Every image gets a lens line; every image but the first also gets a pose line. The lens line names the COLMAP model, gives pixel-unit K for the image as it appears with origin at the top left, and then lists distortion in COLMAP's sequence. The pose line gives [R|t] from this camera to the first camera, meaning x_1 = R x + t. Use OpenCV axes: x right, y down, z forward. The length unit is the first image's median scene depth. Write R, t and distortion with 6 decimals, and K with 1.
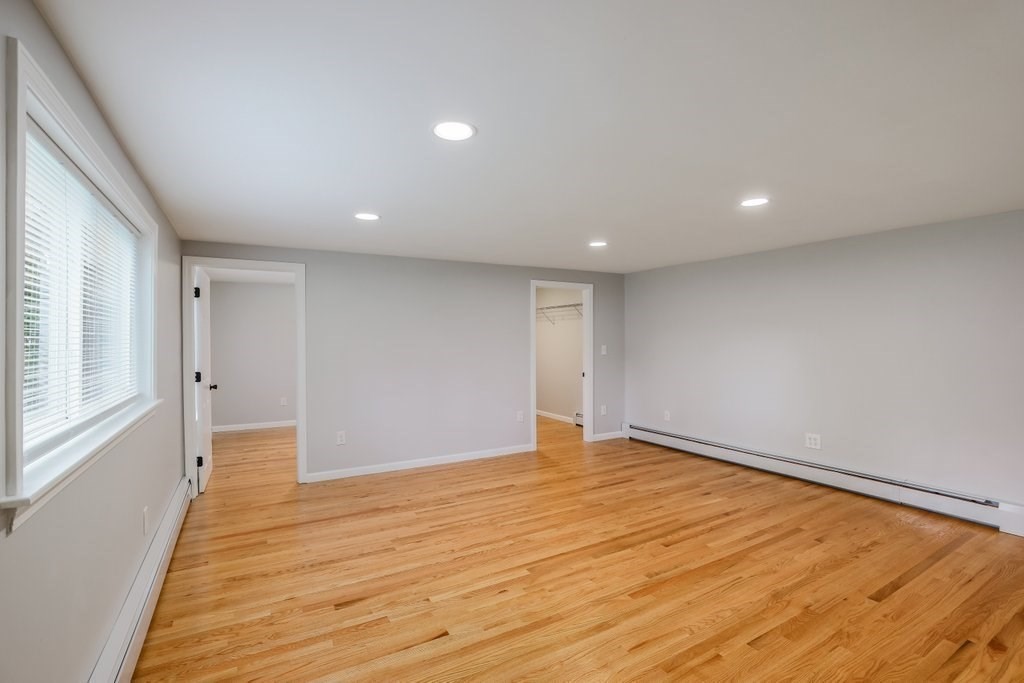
lens RADIAL K [[472.0, 0, 513.8], [0, 472.0, 341.5], [0, 0, 1]] dist [-0.037513, 0.007660]
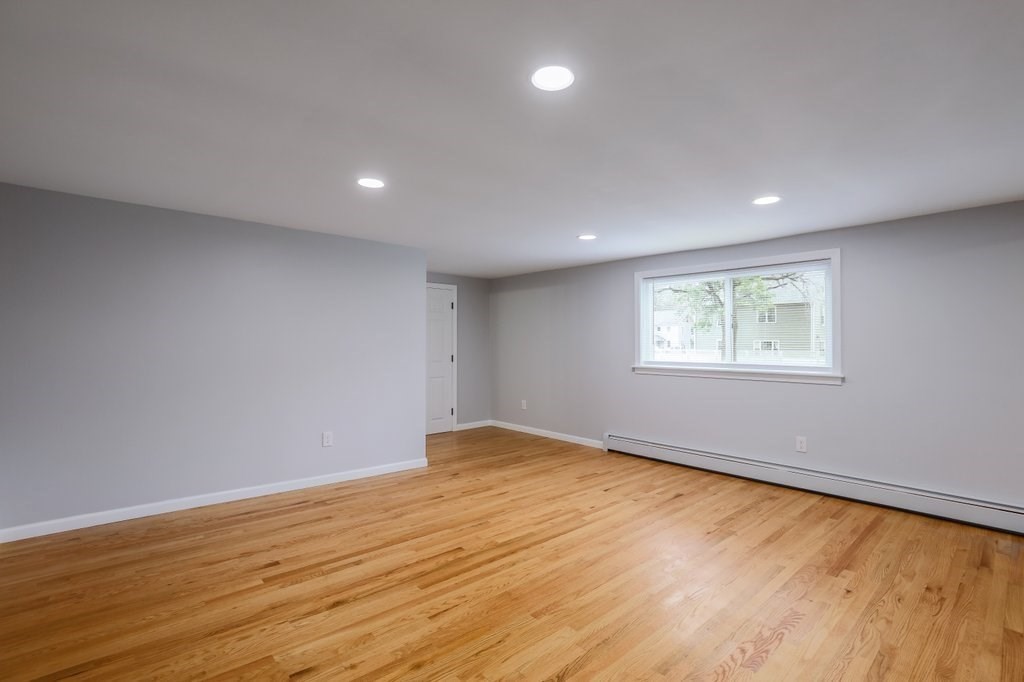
lens RADIAL K [[472.0, 0, 512.5], [0, 472.0, 341.2], [0, 0, 1]] dist [-0.037513, 0.007660]
pose [[-0.980898, 0.001373, -0.194519, 0.443440], [0.001735, 0.999997, -0.001692, 0.028254], [0.194516, -0.001997, -0.980897, 2.124786]]
